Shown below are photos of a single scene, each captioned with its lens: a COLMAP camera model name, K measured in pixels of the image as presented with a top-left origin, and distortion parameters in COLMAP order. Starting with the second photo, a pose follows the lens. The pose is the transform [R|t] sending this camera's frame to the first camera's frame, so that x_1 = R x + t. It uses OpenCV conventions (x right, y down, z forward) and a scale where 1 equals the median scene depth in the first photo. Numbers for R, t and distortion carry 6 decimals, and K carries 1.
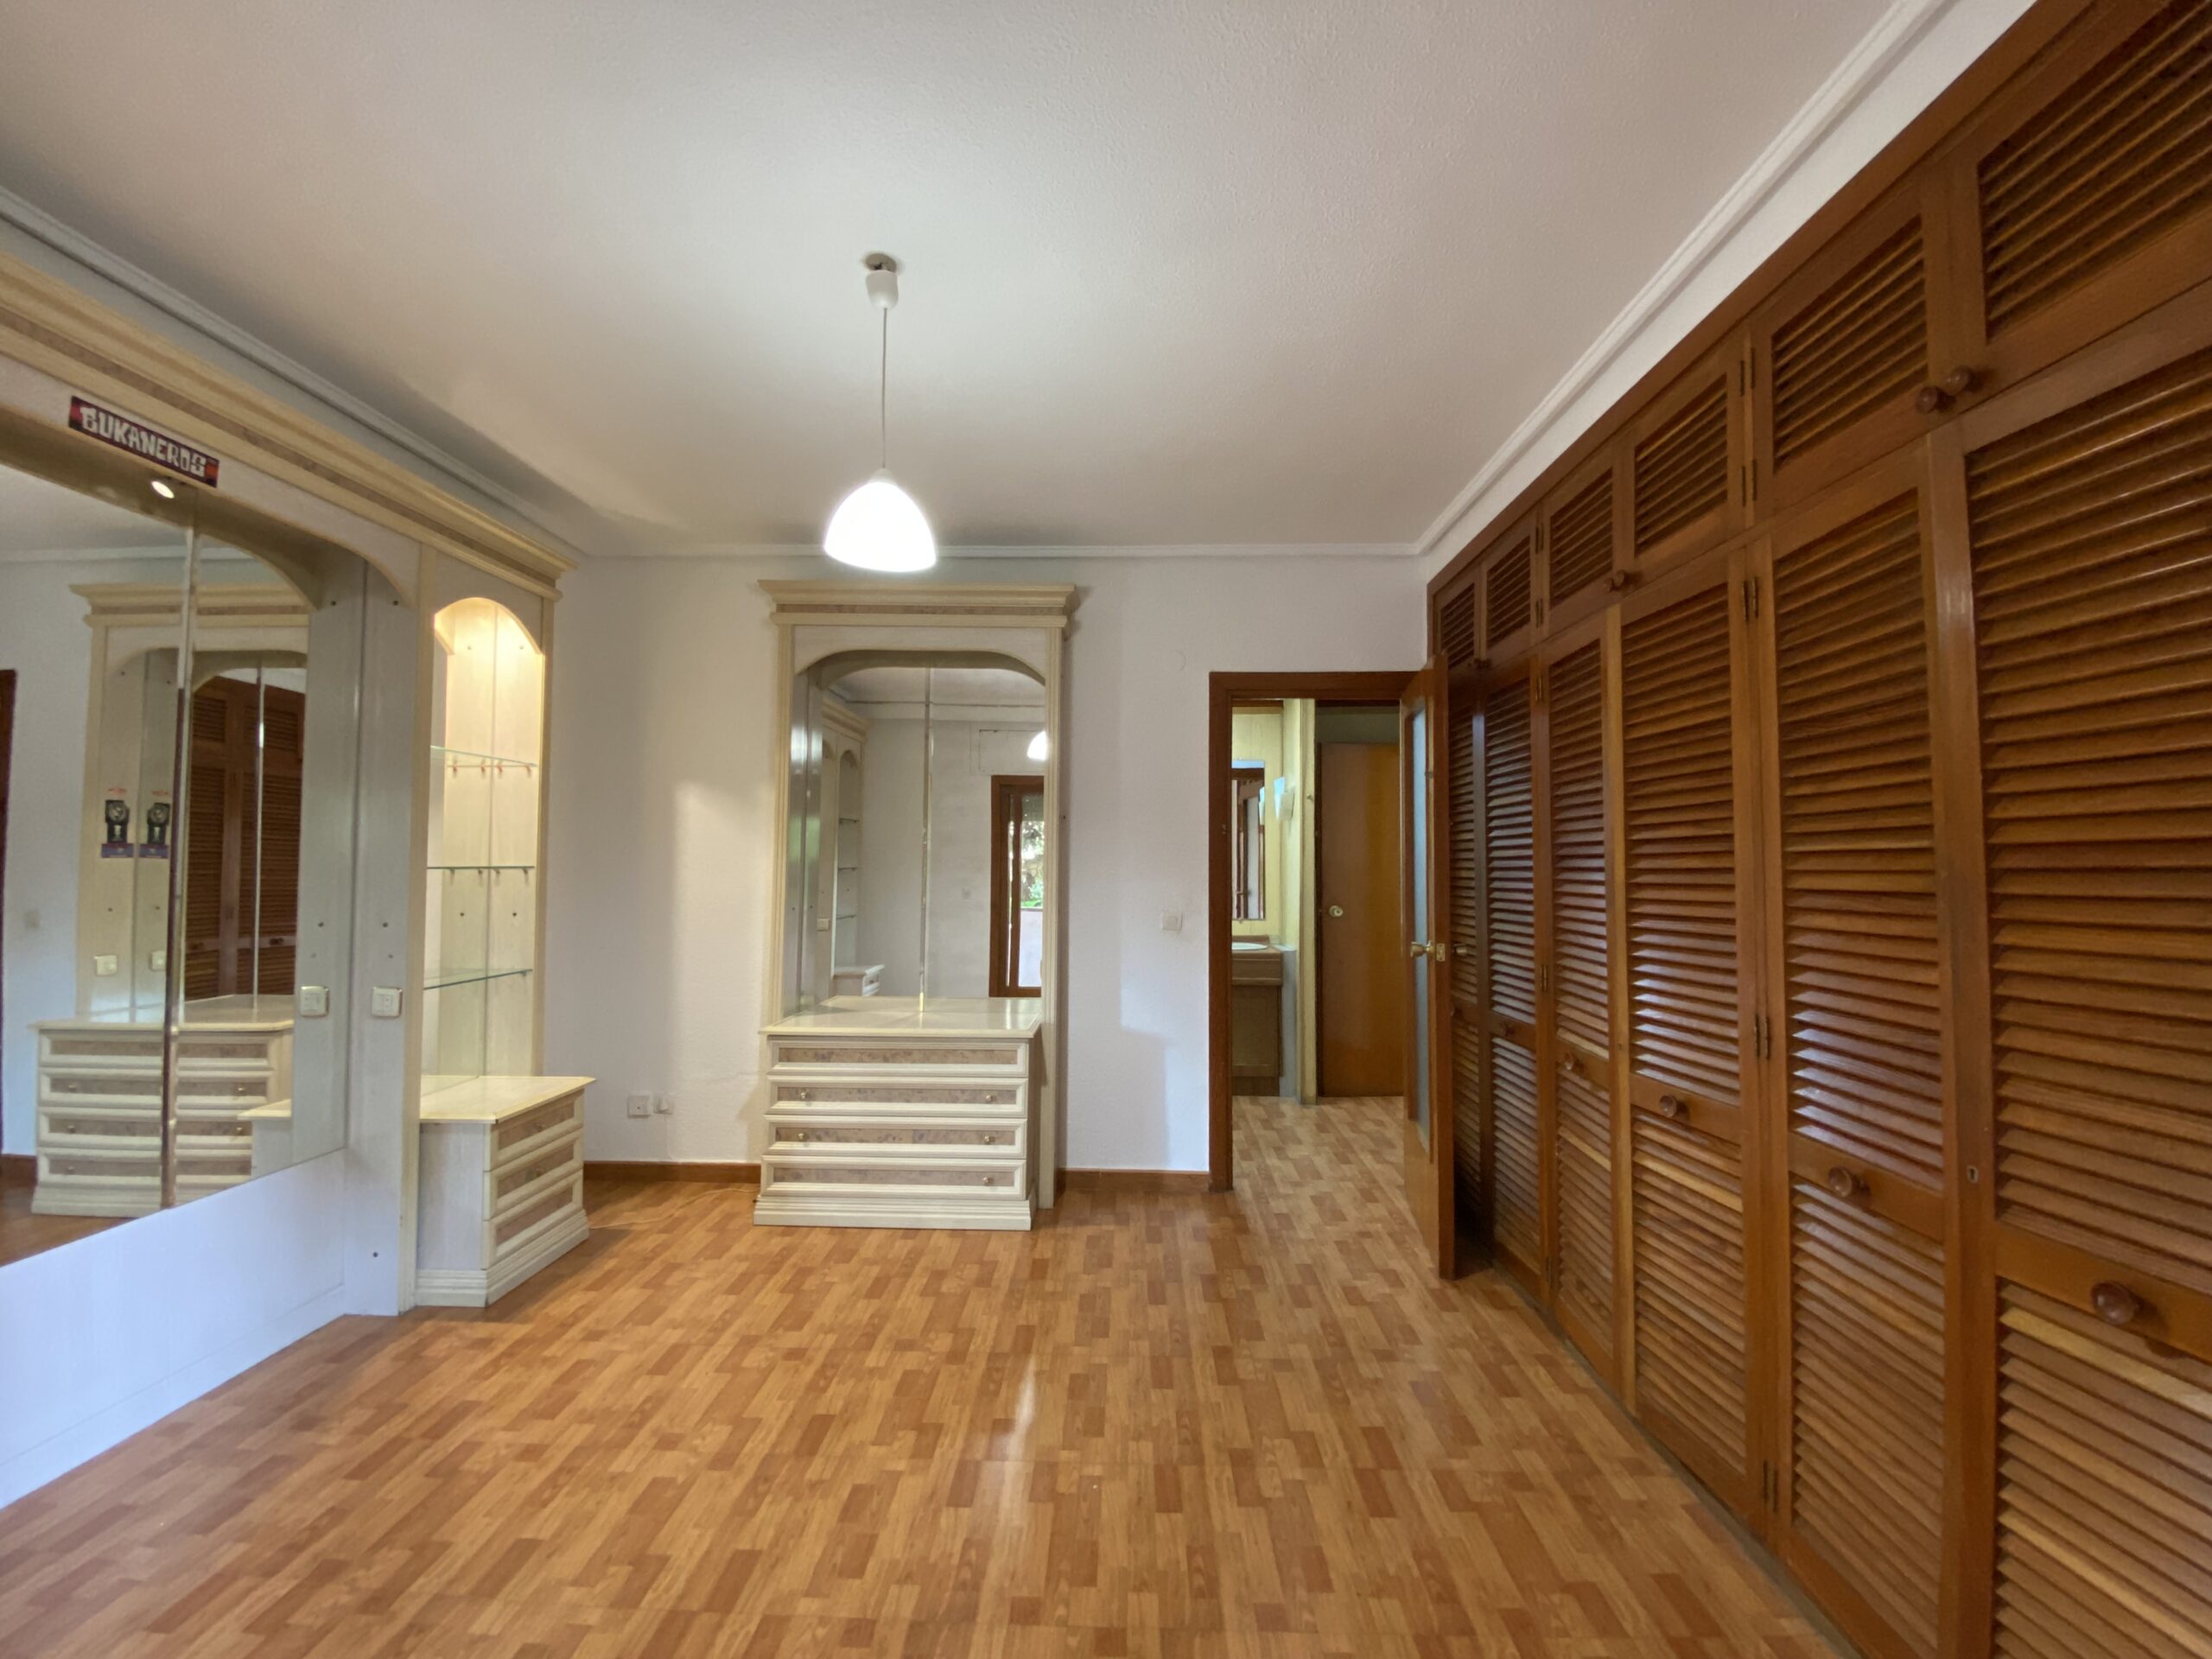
lens RADIAL K [[908.1, 0, 1107.9], [0, 908.1, 827.8], [0, 0, 1]] dist [0.019578, -0.019211]
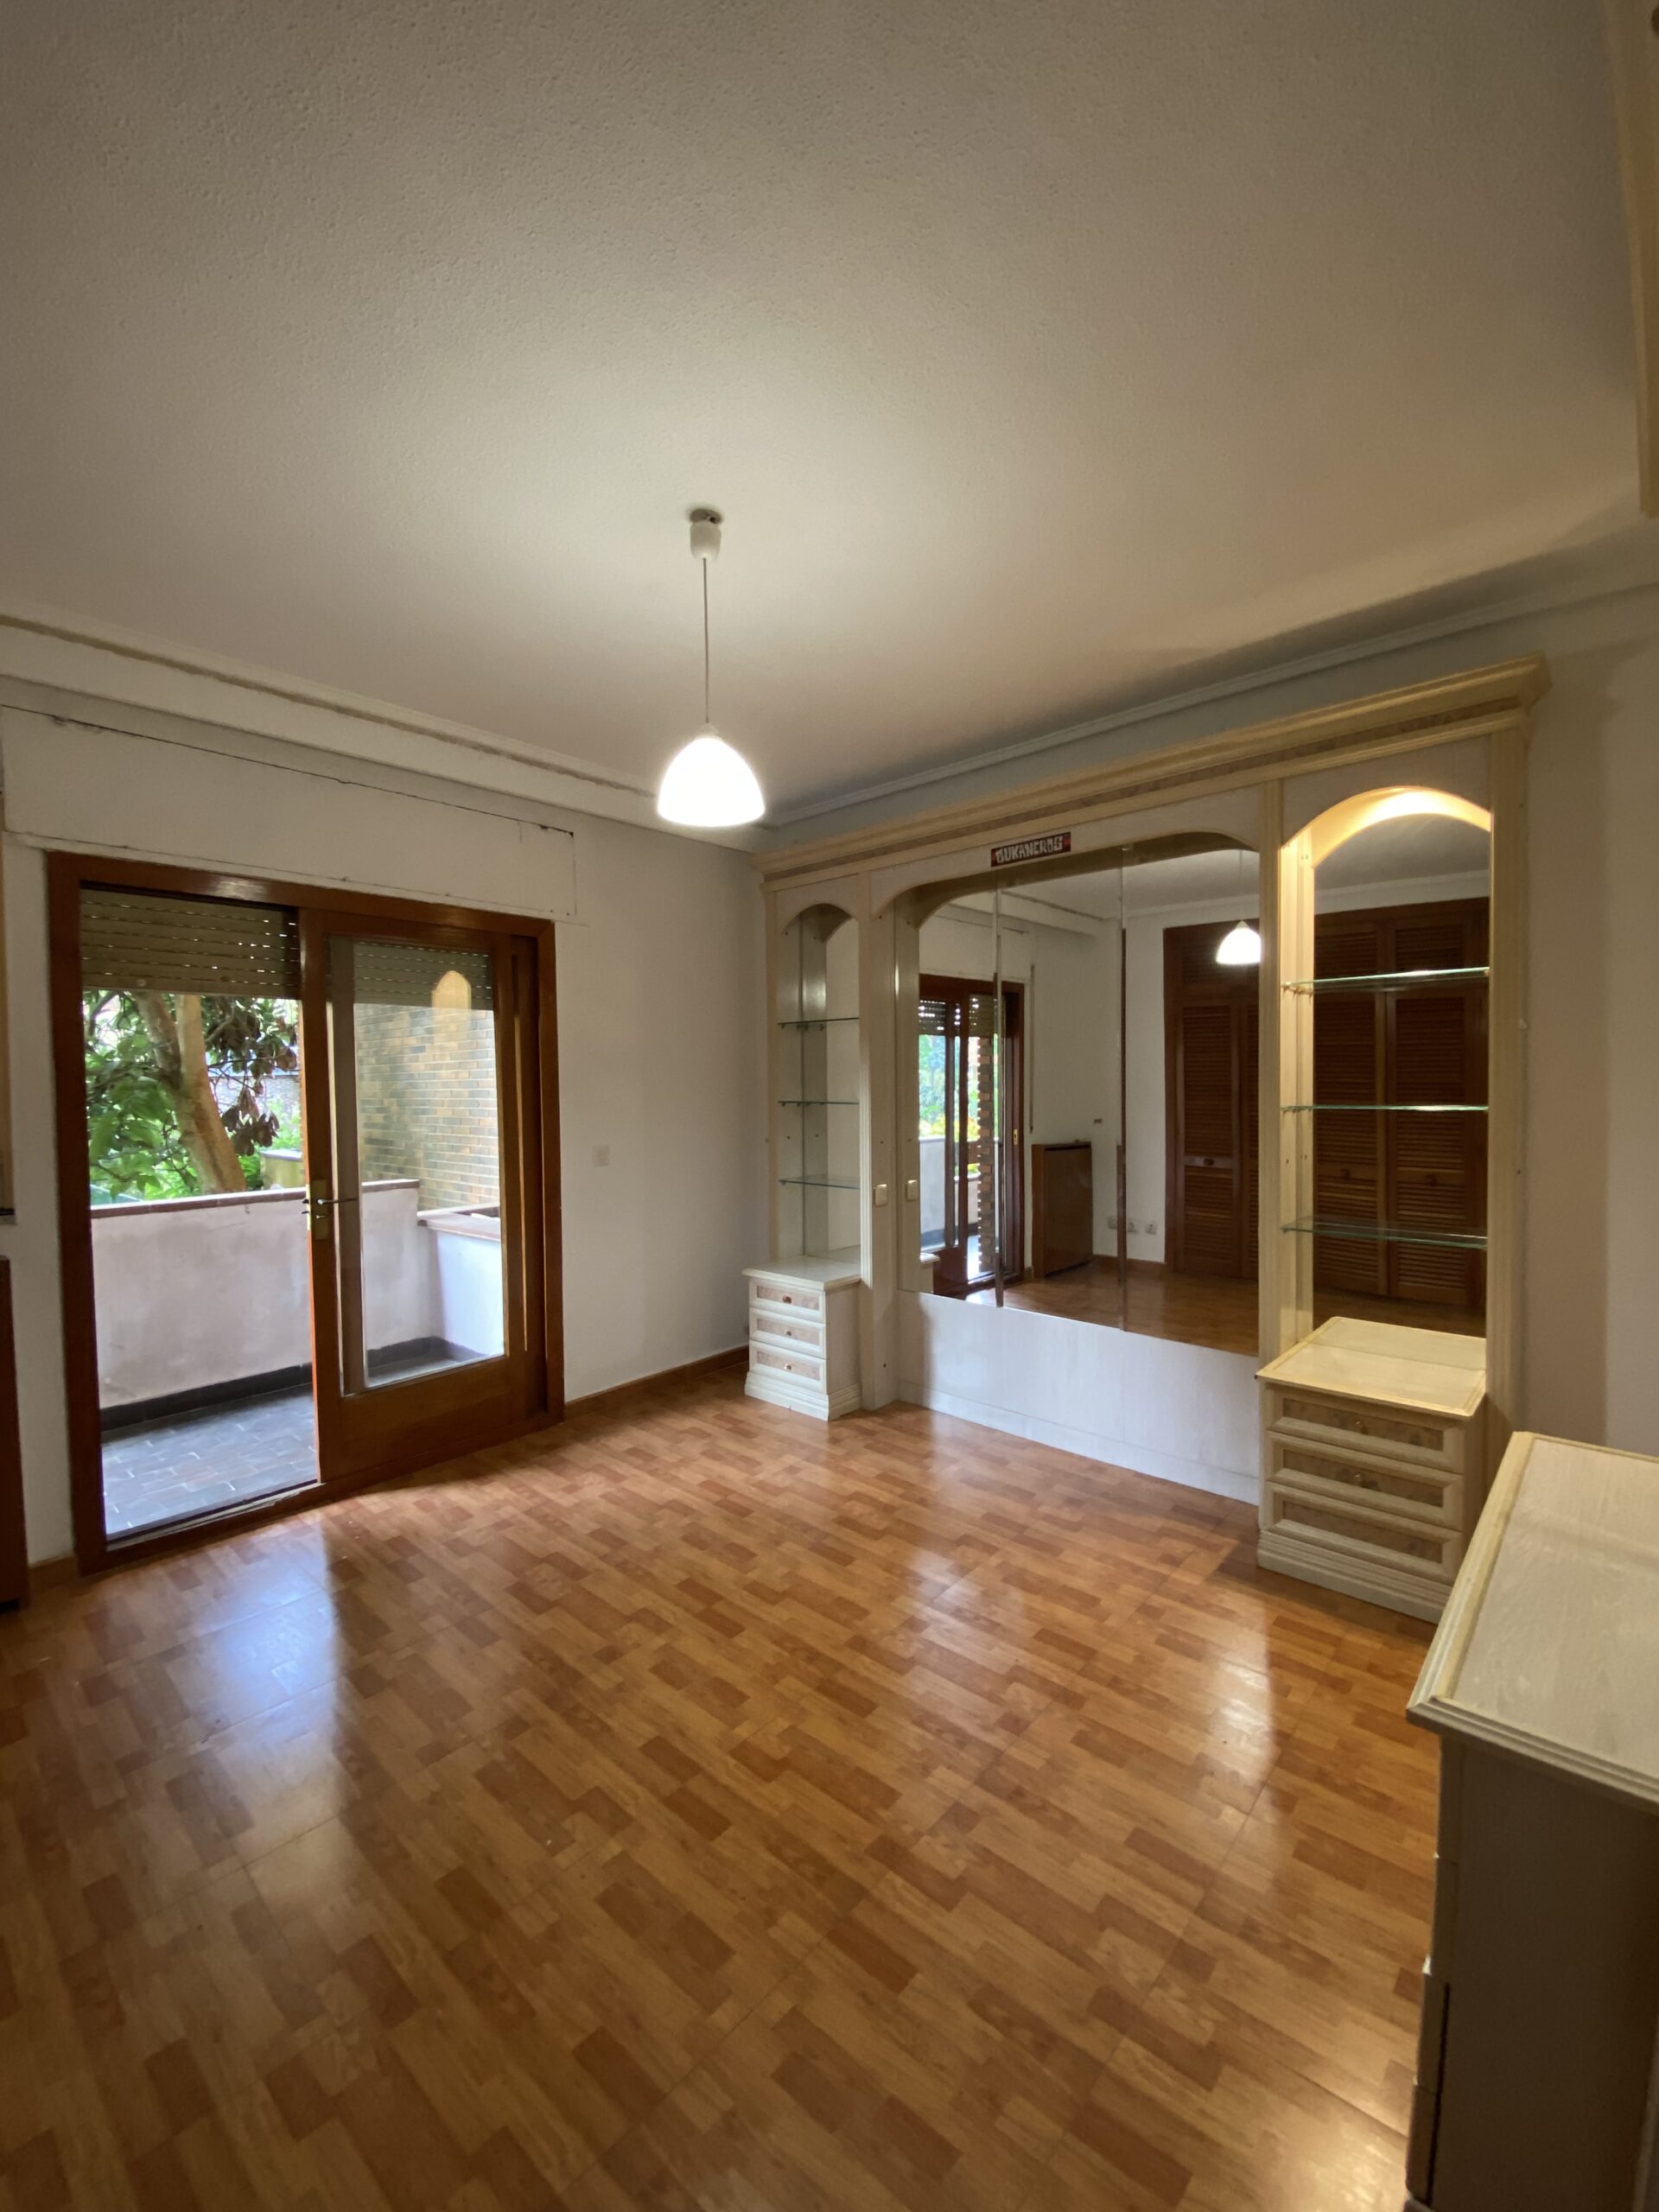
lens RADIAL K [[908.1, 0, 832.9], [0, 908.1, 1101.6], [0, 0, 1]] dist [0.019578, -0.019211]
pose [[-0.651018, 0.018735, -0.758831, 0.321882], [0.038102, 0.999242, -0.008018, 0.027509], [0.758106, -0.034133, -0.651238, 1.274296]]
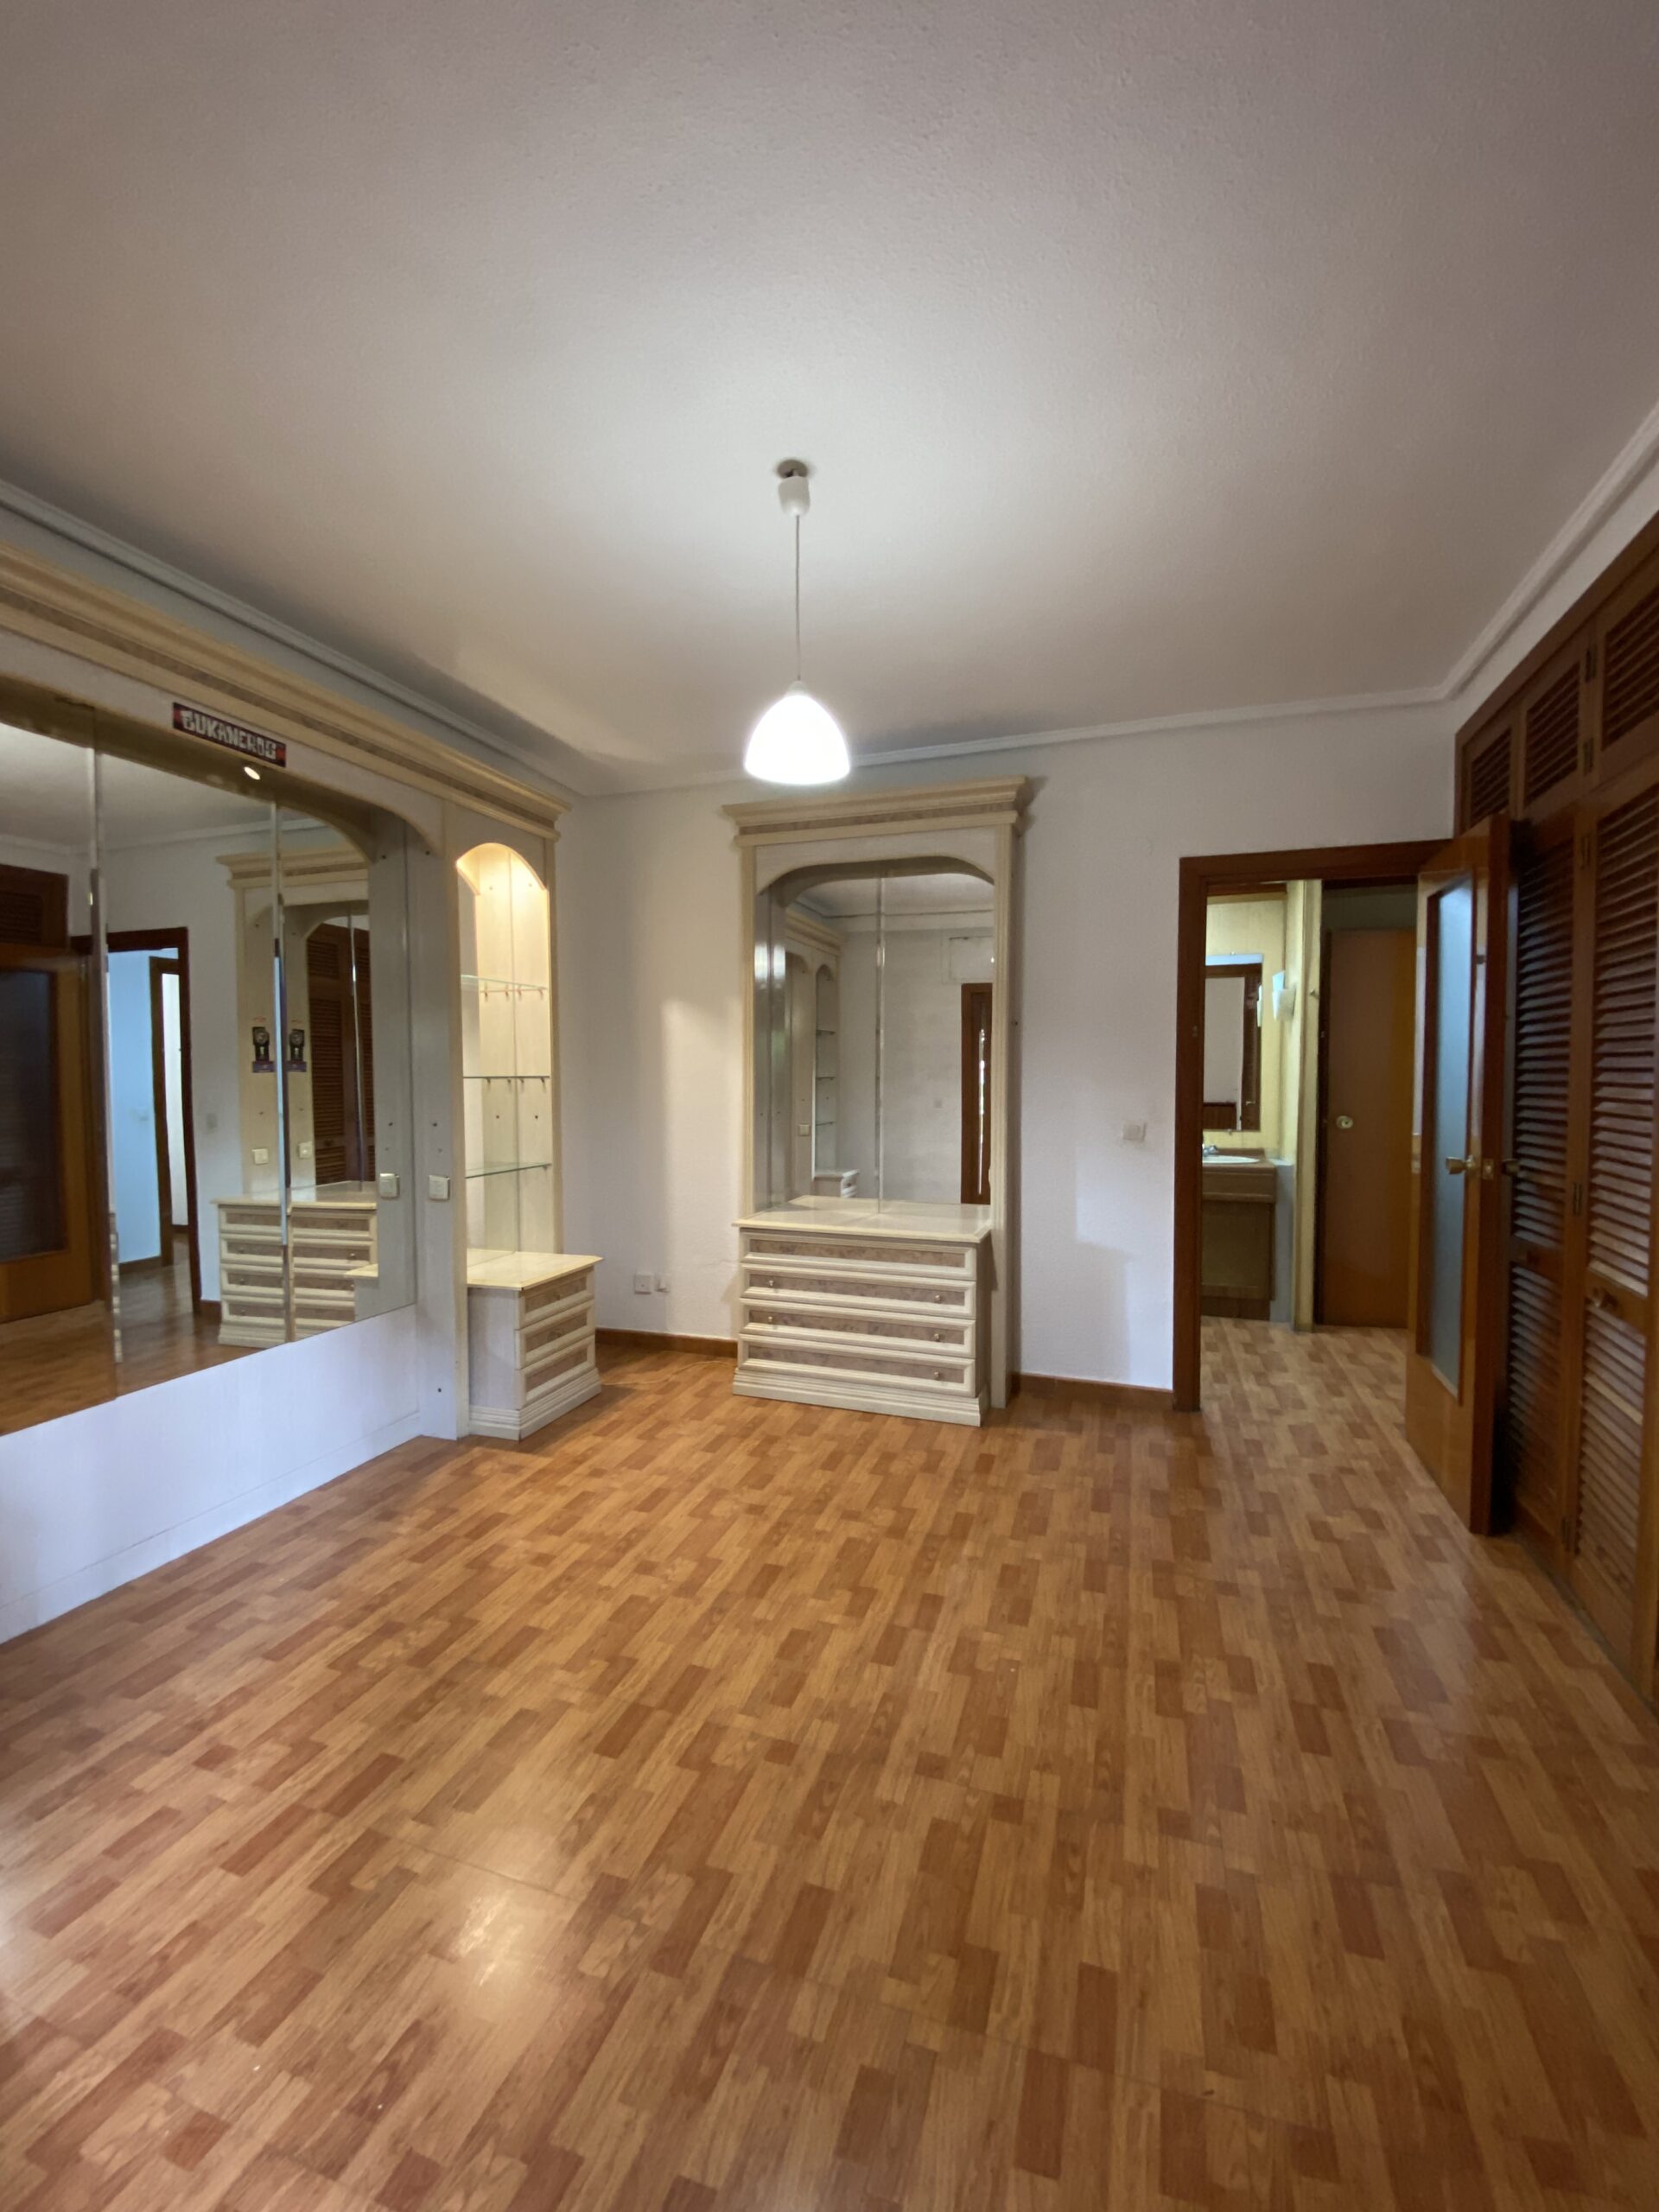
lens RADIAL K [[908.1, 0, 833.7], [0, 908.1, 1109.8], [0, 0, 1]] dist [0.019578, -0.019211]
pose [[0.956769, 0.003589, -0.290825, 0.064498], [0.019397, 0.996910, 0.076117, 0.004380], [0.290200, -0.078468, 0.953744, 0.002507]]
